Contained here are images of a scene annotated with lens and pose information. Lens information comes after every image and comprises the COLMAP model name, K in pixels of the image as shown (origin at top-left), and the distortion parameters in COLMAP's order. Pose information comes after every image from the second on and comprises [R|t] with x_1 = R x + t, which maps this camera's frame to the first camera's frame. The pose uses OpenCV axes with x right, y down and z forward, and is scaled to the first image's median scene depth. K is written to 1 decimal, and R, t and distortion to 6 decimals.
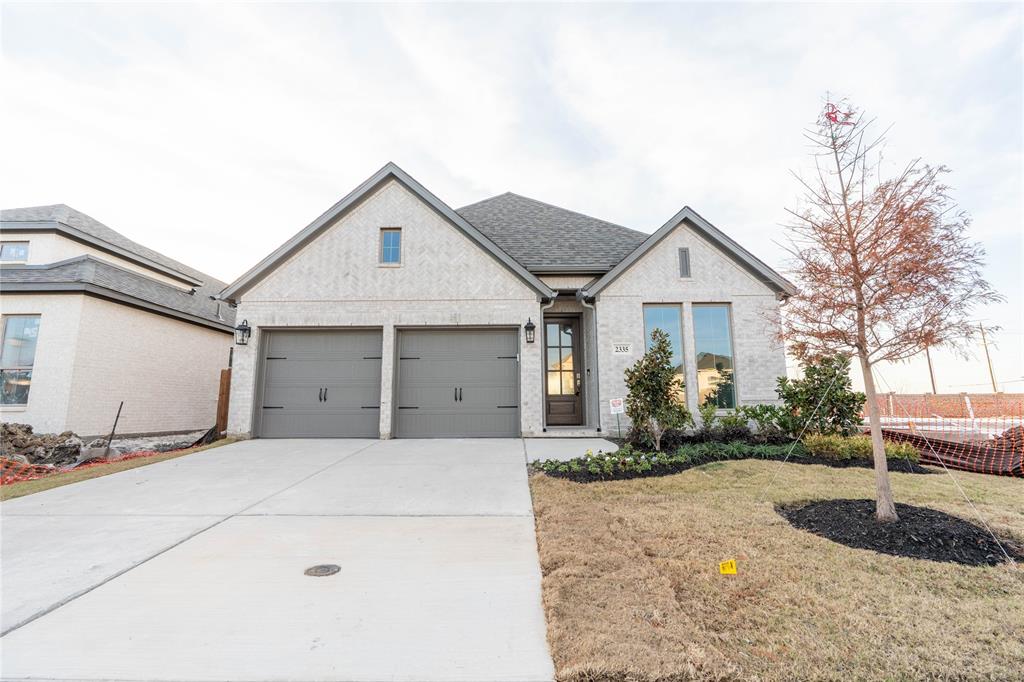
lens RADIAL K [[458.7, 0, 512.6], [0, 458.7, 339.5], [0, 0, 1]] dist [-0.003582, 0.000076]
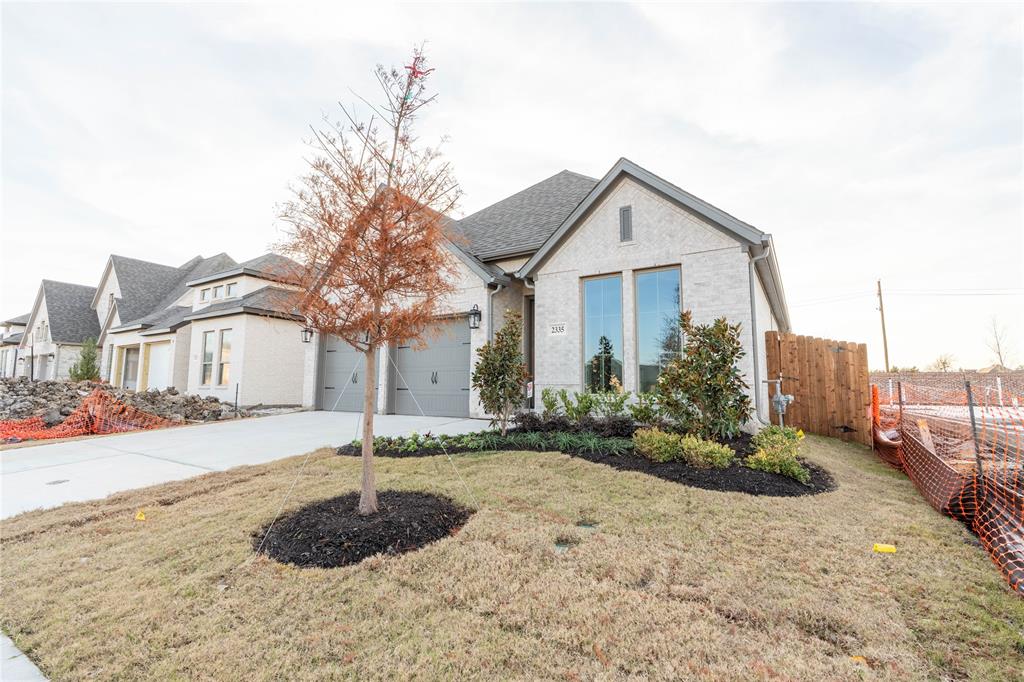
lens RADIAL K [[458.7, 0, 512.6], [0, 458.7, 339.5], [0, 0, 1]] dist [-0.003582, 0.000076]
pose [[0.847825, -0.046043, -0.528273, 0.645899], [0.067095, 0.997531, 0.020739, 0.015562], [0.526014, -0.053027, 0.848821, 0.152926]]
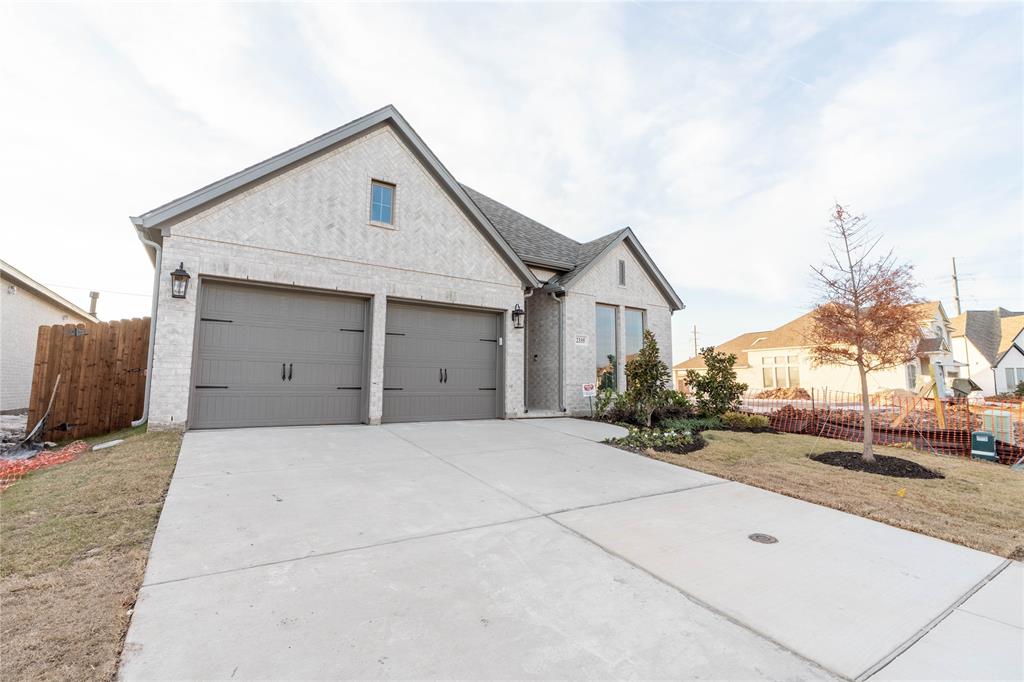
lens RADIAL K [[458.7, 0, 512.6], [0, 458.7, 339.5], [0, 0, 1]] dist [-0.003582, 0.000076]
pose [[0.831126, 0.068457, 0.551855, -0.534634], [-0.096580, 0.995082, 0.022016, 0.010033], [-0.547634, -0.071596, 0.833649, 0.130321]]
